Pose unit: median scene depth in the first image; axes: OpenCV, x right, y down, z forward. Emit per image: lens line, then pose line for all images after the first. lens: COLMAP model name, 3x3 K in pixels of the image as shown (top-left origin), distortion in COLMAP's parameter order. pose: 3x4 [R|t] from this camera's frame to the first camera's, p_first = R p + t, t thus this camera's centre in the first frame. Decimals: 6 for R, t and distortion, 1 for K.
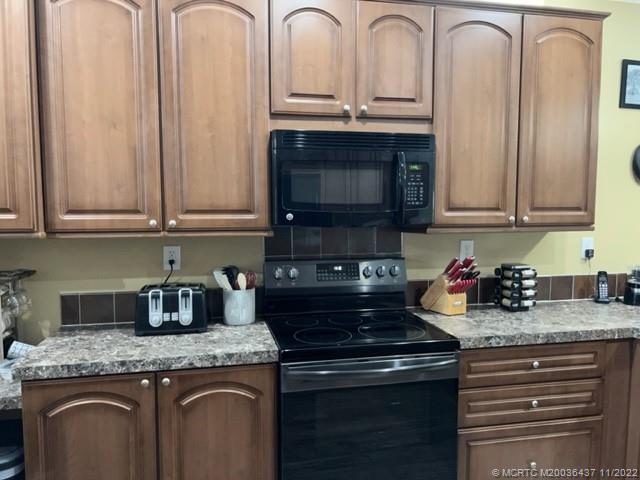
lens RADIAL K [[488.1, 0, 320.2], [0, 488.1, 245.4], [0, 0, 1]] dist [0.035741, -0.035946]
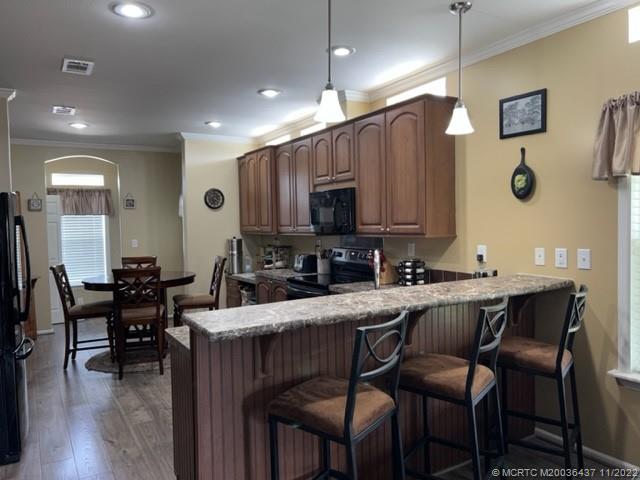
lens RADIAL K [[477.3, 0, 323.0], [0, 477.3, 238.1], [0, 0, 1]] dist [0.066589, -0.067889]
pose [[0.321405, 0.024760, -0.946618, 1.905340], [-0.052979, 0.998563, 0.008131, -0.027127], [0.945459, 0.047538, 0.322255, 0.255338]]
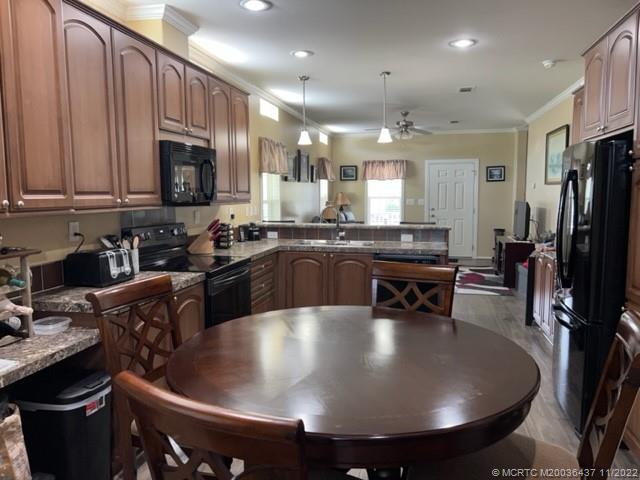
lens RADIAL K [[479.5, 0, 320.0], [0, 479.5, 240.0], [0, 0, 1]] dist [0.061405, -0.098521]
pose [[0.428635, -0.091642, 0.898818, -1.120340], [0.077556, 0.994902, 0.064453, 0.016305], [-0.900143, 0.042082, 0.433557, -0.083226]]
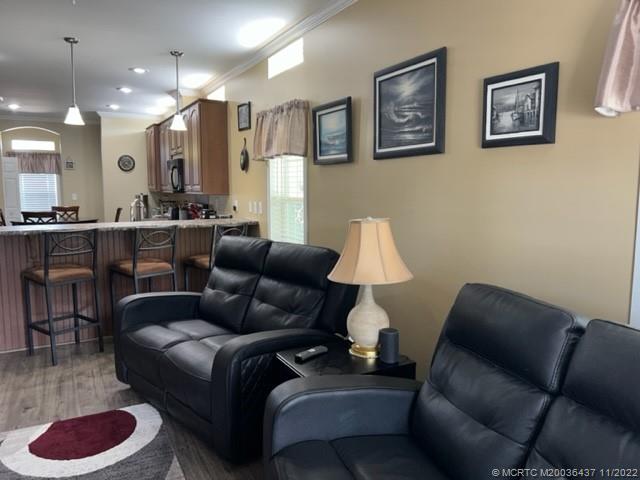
lens RADIAL K [[482.3, 0, 333.0], [0, 482.3, 240.6], [0, 0, 1]] dist [-0.001126, -0.002153]
pose [[0.289521, 0.108793, -0.950969, 2.984676], [-0.079099, 0.992841, 0.089502, -0.069301], [0.953898, 0.049308, 0.296053, 0.972373]]
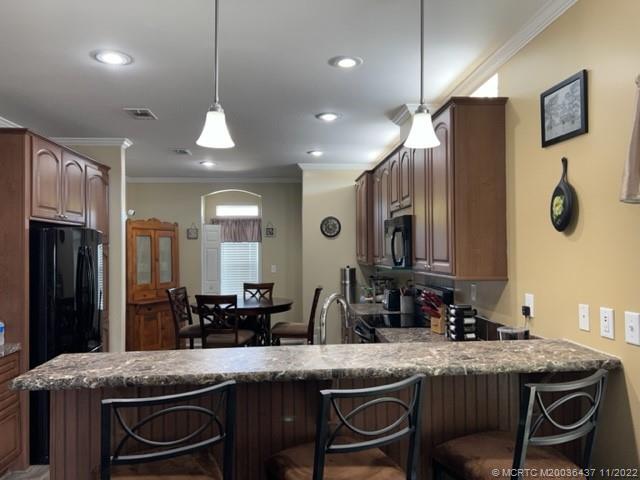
lens RADIAL K [[479.5, 0, 320.0], [0, 479.5, 240.0], [0, 0, 1]] dist [0.061405, -0.098521]
pose [[-0.146418, -0.017219, -0.989073, 1.797441], [-0.067532, 0.997690, -0.007372, -0.099678], [0.986915, 0.065715, -0.147242, 0.889229]]
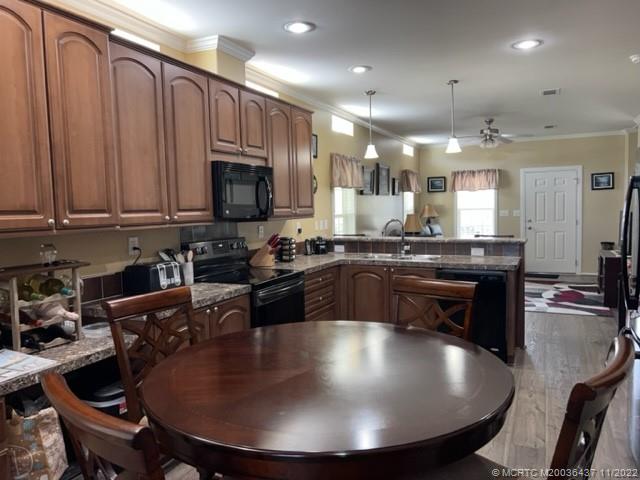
lens RADIAL K [[479.5, 0, 320.0], [0, 479.5, 240.0], [0, 0, 1]] dist [0.061405, -0.098521]
pose [[0.614170, -0.068678, 0.786180, -1.030579], [0.086676, 0.996050, 0.019299, 0.028077], [-0.784399, 0.056290, 0.617697, -0.241476]]
